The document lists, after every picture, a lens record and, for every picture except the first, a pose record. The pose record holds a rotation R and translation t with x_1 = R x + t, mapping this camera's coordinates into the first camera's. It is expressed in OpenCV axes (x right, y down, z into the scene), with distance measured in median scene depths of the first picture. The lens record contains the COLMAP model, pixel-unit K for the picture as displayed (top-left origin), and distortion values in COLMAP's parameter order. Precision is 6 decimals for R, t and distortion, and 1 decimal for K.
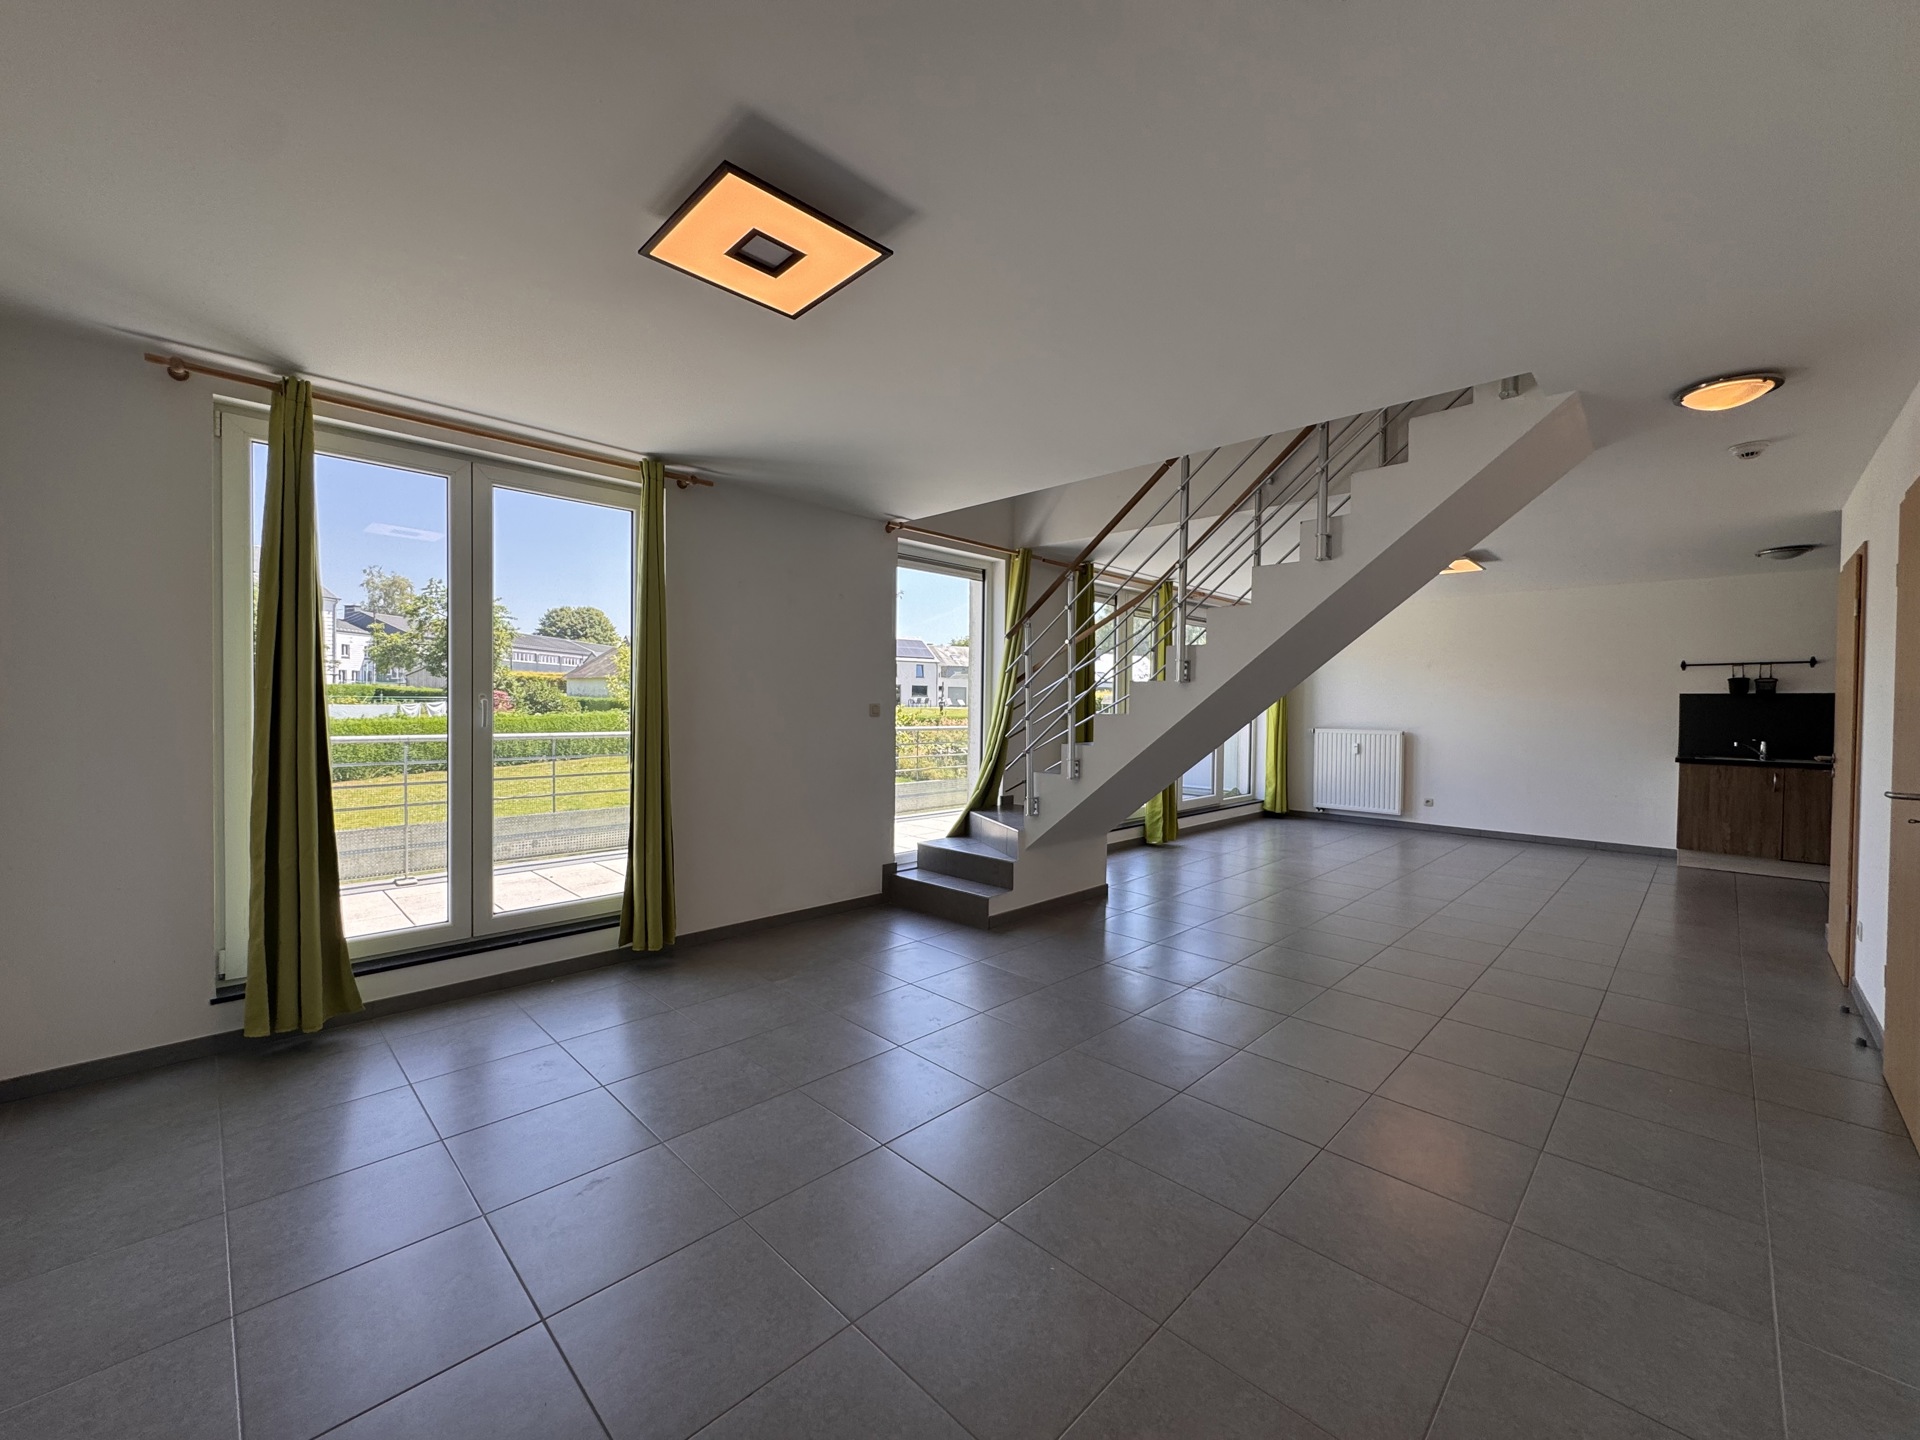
lens RADIAL K [[771.3, 0, 956.9], [0, 771.3, 714.2], [0, 0, 1]] dist [-0.003118, 0.000579]
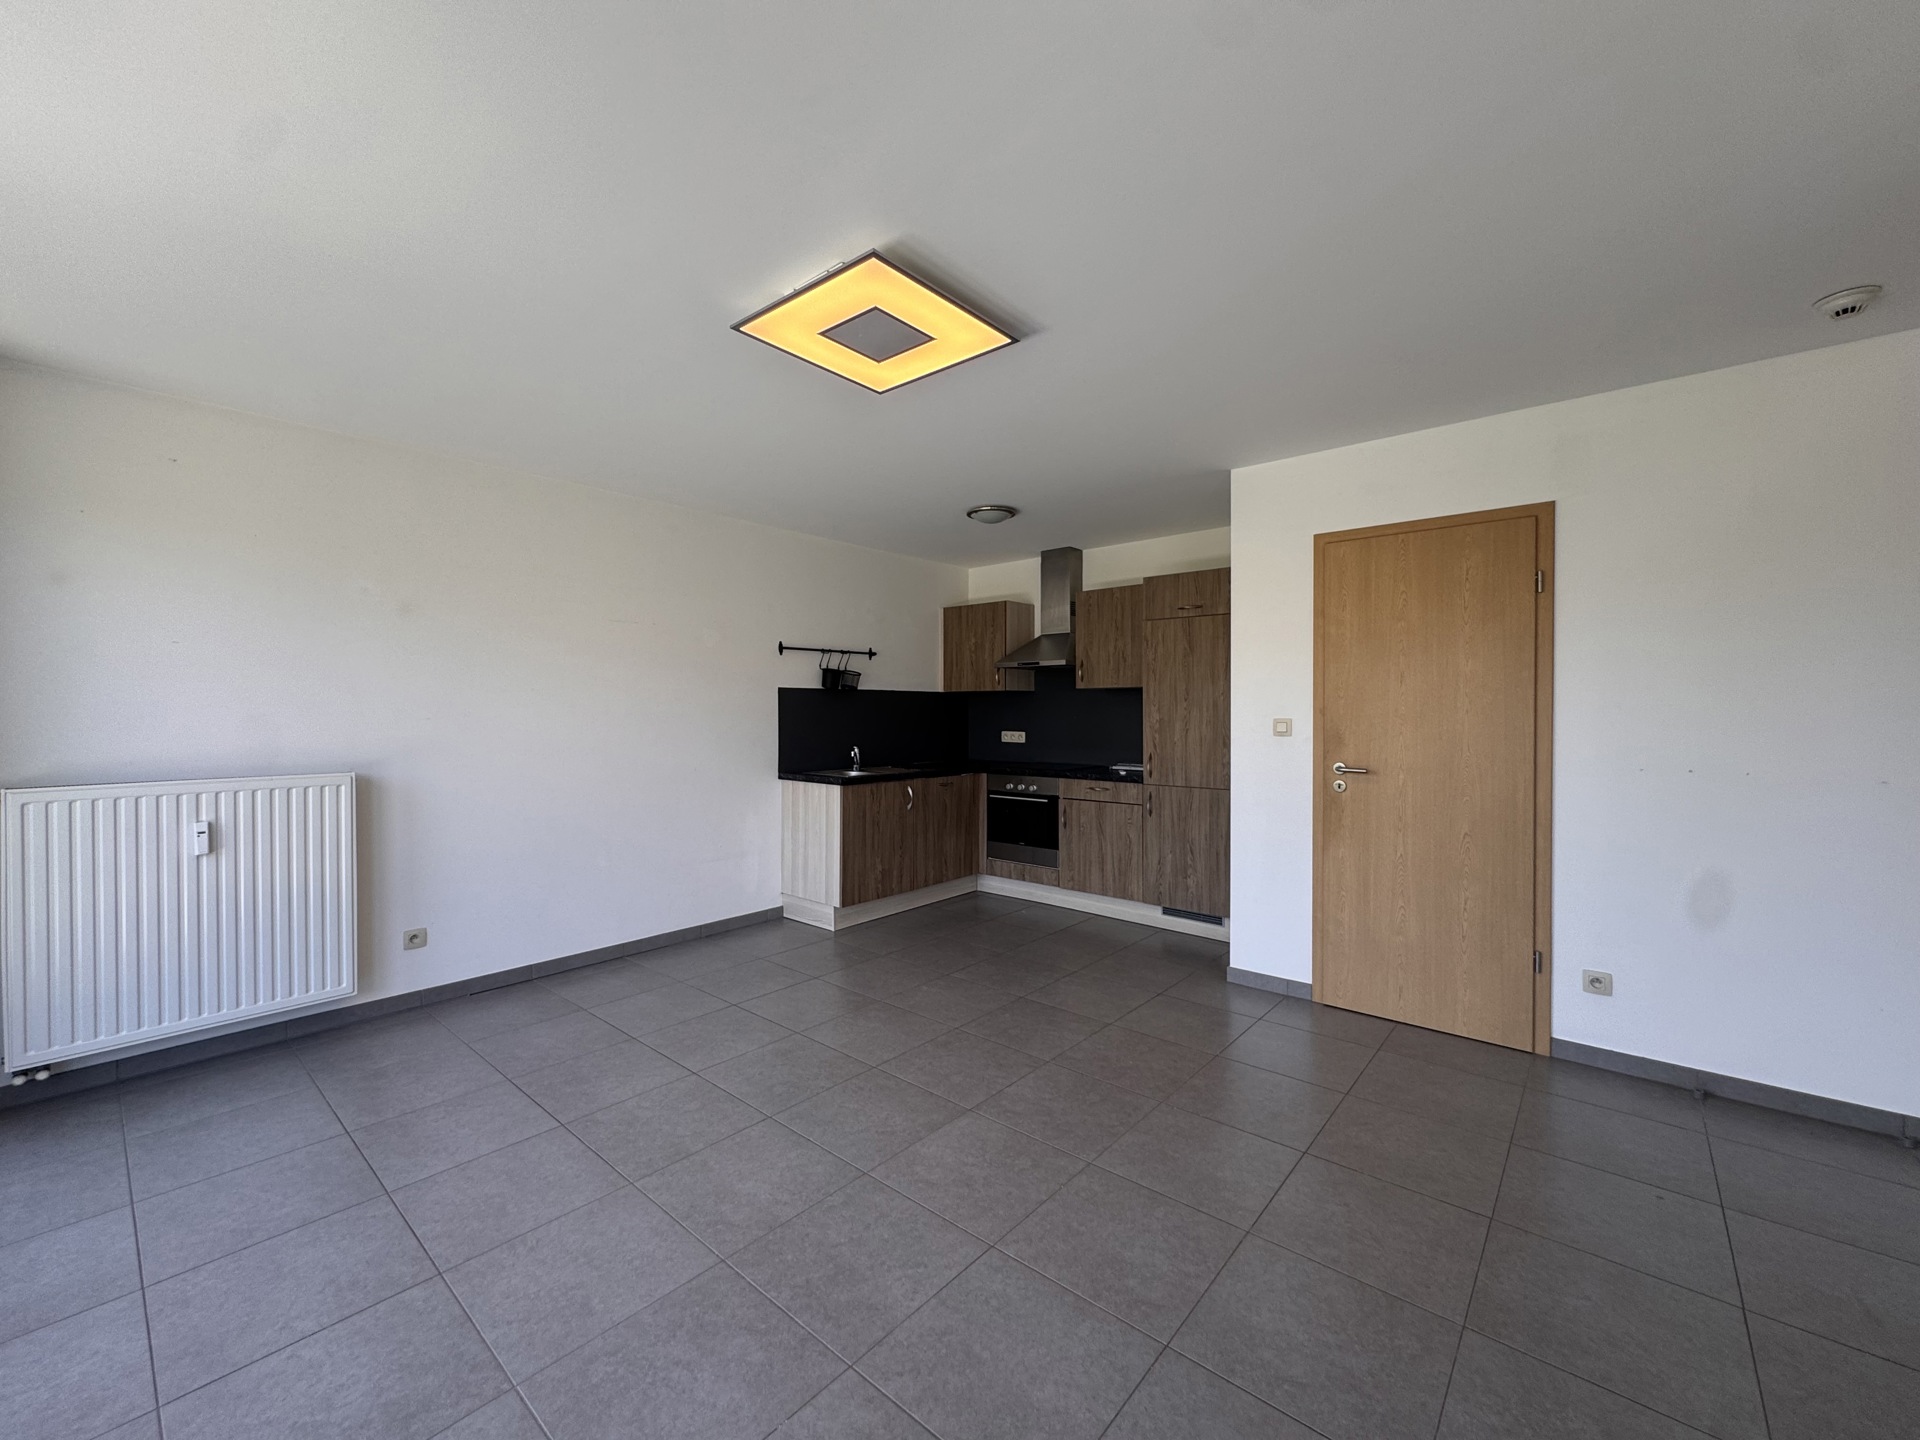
lens RADIAL K [[771.3, 0, 959.6], [0, 771.3, 714.4], [0, 0, 1]] dist [-0.003118, 0.000579]
pose [[-0.079508, -0.010497, 0.996779, 0.232246], [0.014670, 0.999824, 0.011700, -0.008020], [-0.996726, 0.015553, -0.079340, 0.955756]]
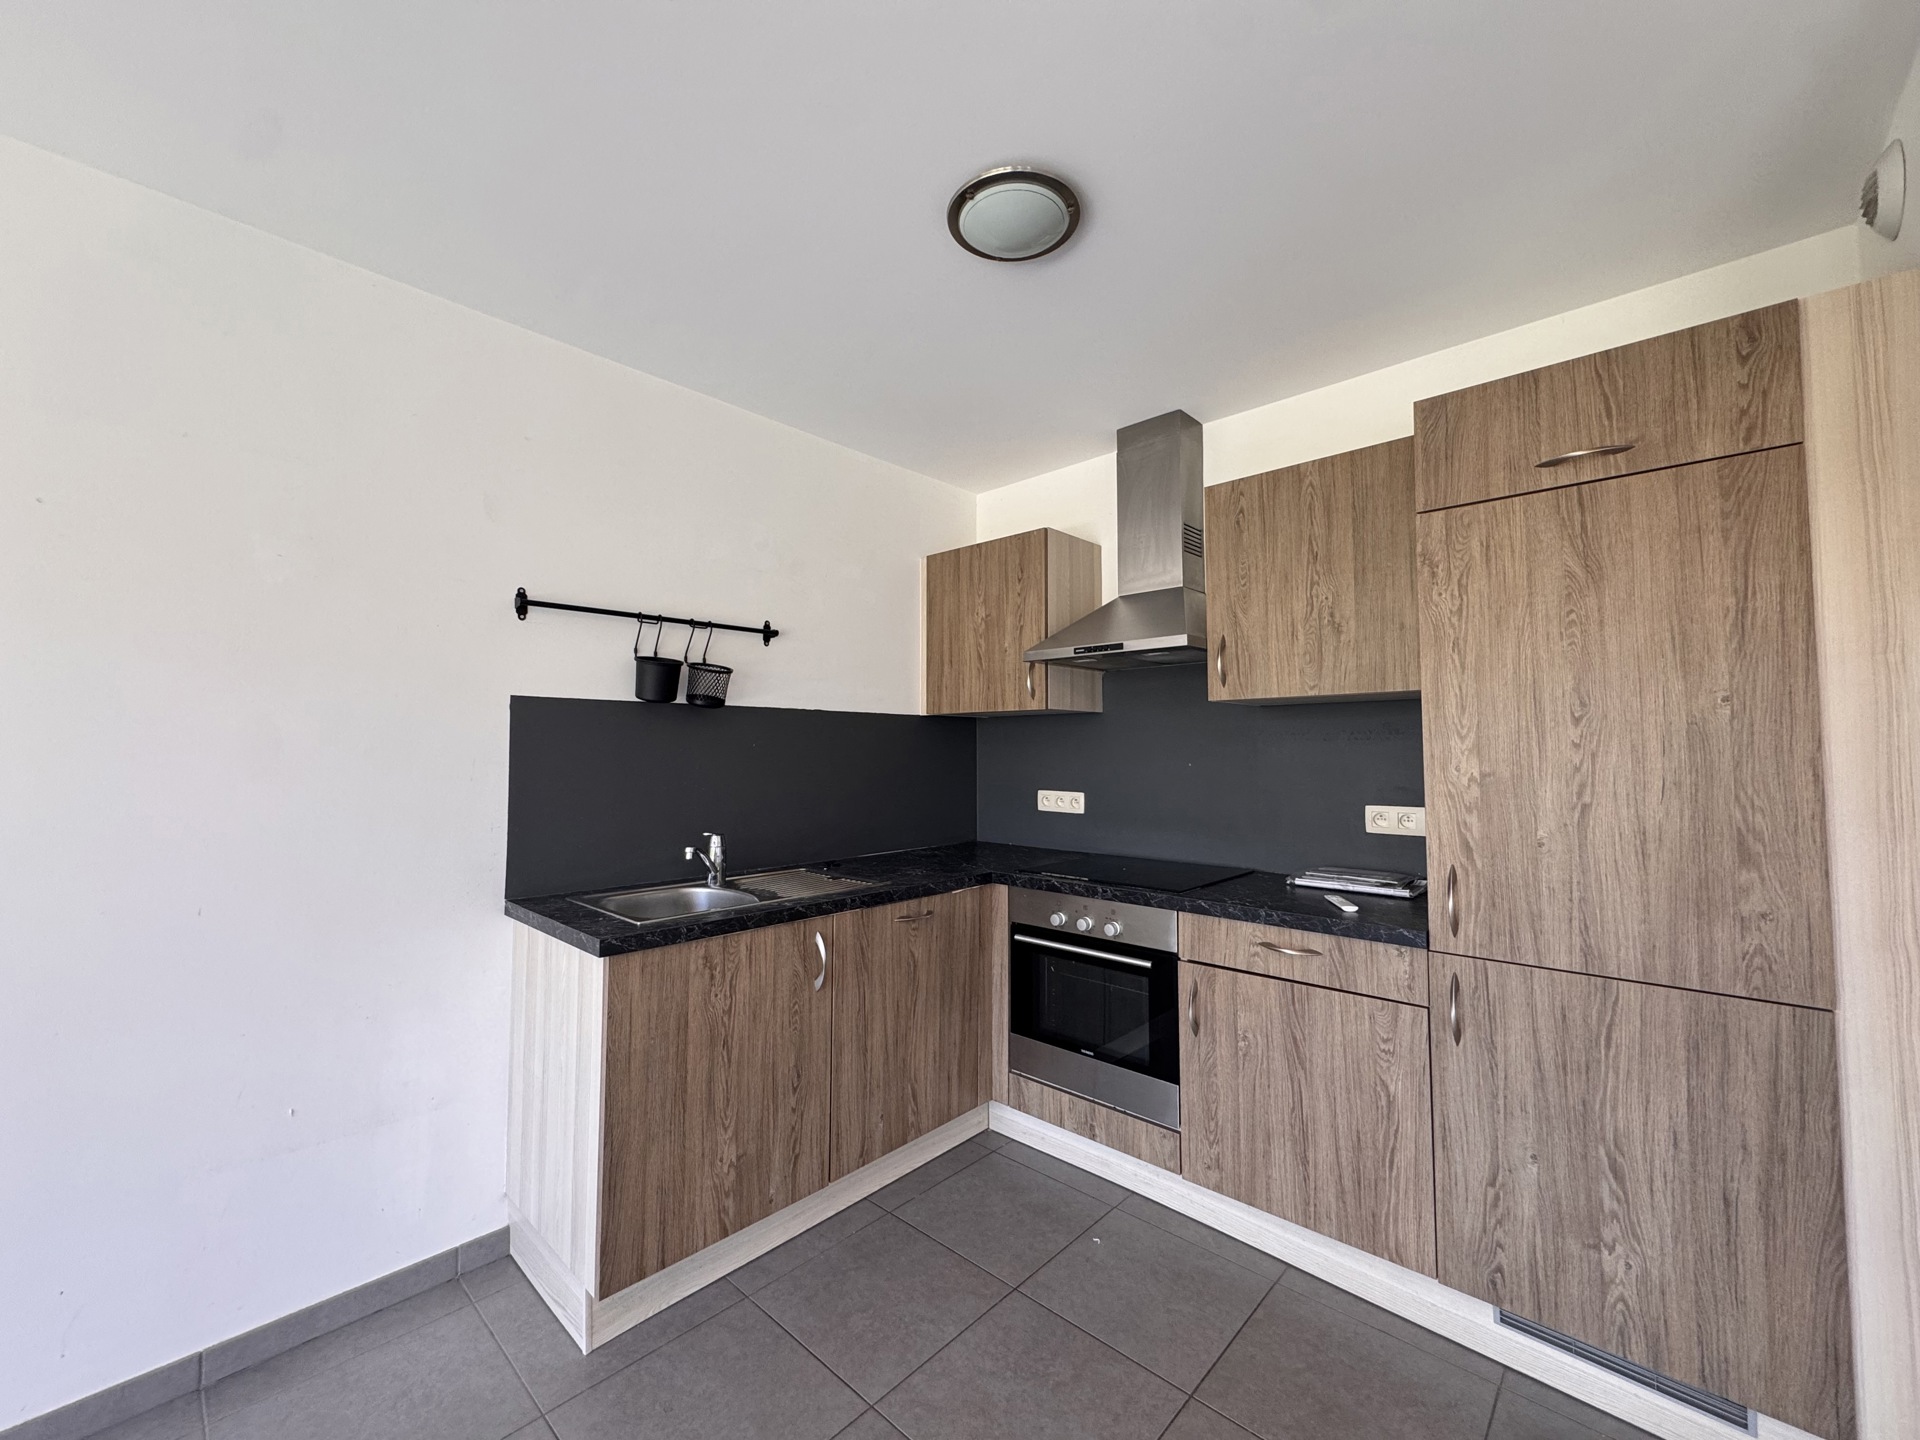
lens RADIAL K [[771.3, 0, 956.4], [0, 771.3, 719.5], [0, 0, 1]] dist [-0.003118, 0.000579]
pose [[-0.037937, 0.034591, 0.998681, 0.679748], [0.014253, 0.999318, -0.034072, -0.004757], [-0.999178, 0.012942, -0.038404, 0.899978]]
